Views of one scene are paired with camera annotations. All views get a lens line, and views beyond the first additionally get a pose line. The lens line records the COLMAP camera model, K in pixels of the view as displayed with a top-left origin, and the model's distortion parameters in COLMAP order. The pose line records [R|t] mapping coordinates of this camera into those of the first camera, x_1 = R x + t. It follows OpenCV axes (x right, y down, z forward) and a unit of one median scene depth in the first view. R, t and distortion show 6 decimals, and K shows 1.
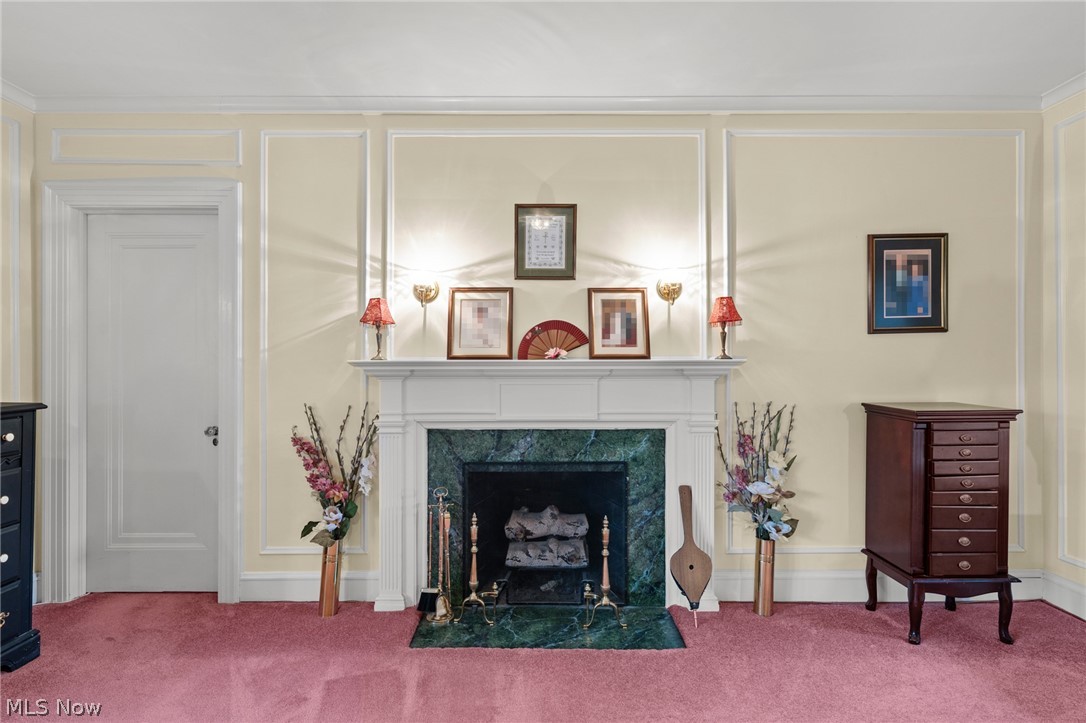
lens RADIAL K [[570.4, 0, 543.0], [0, 570.4, 361.5], [0, 0, 1]] dist [-0.002316, -0.000471]
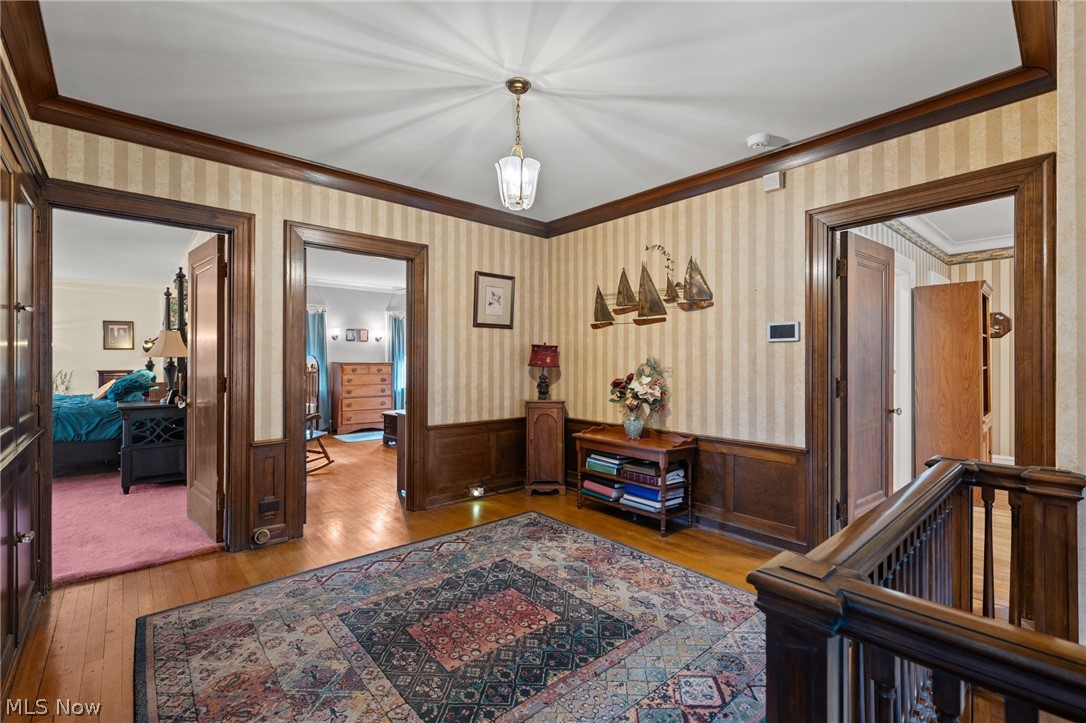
lens RADIAL K [[477.7, 0, 543.0], [0, 477.7, 361.5], [0, 0, 1]] dist [0.012876, -0.000011]
pose [[0.741912, 0.003694, 0.670487, 0.587316], [-0.002398, 0.999993, -0.002855, 0.023647], [-0.670493, 0.000511, 0.741916, -2.893902]]
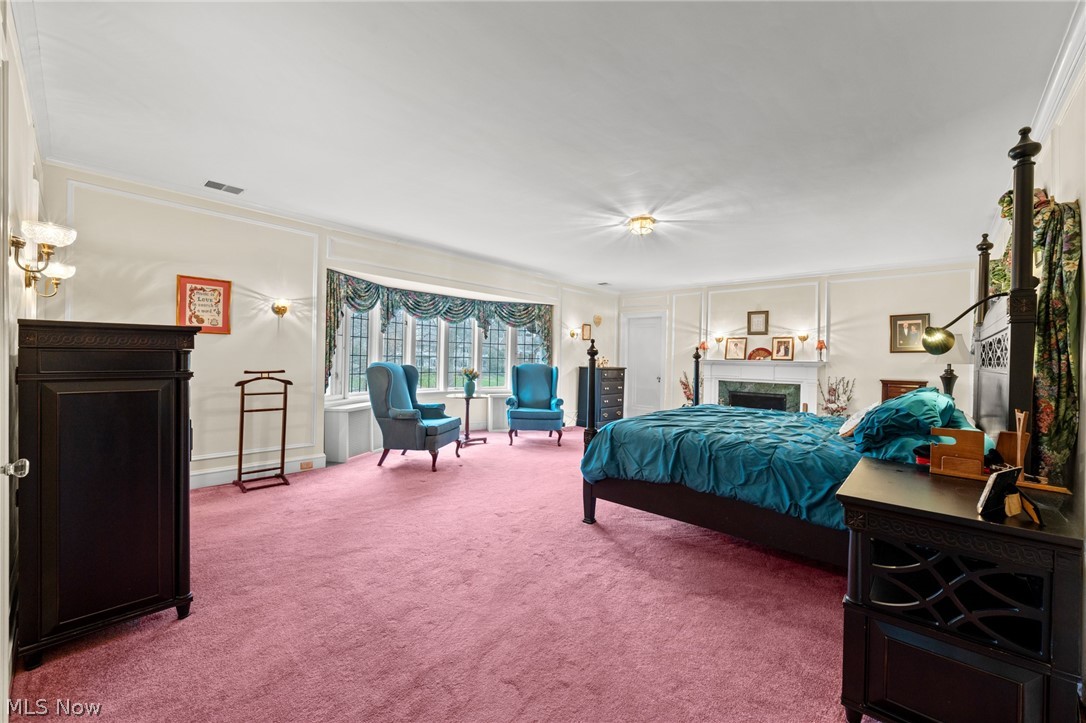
lens RADIAL K [[420.3, 0, 544.2], [0, 420.3, 357.9], [0, 0, 1]] dist [-0.002231, -0.000111]
pose [[0.741972, 0.016308, -0.670233, 0.688051], [-0.021287, 0.999773, 0.000761, 0.007373], [0.670093, 0.013702, 0.742151, -1.516752]]
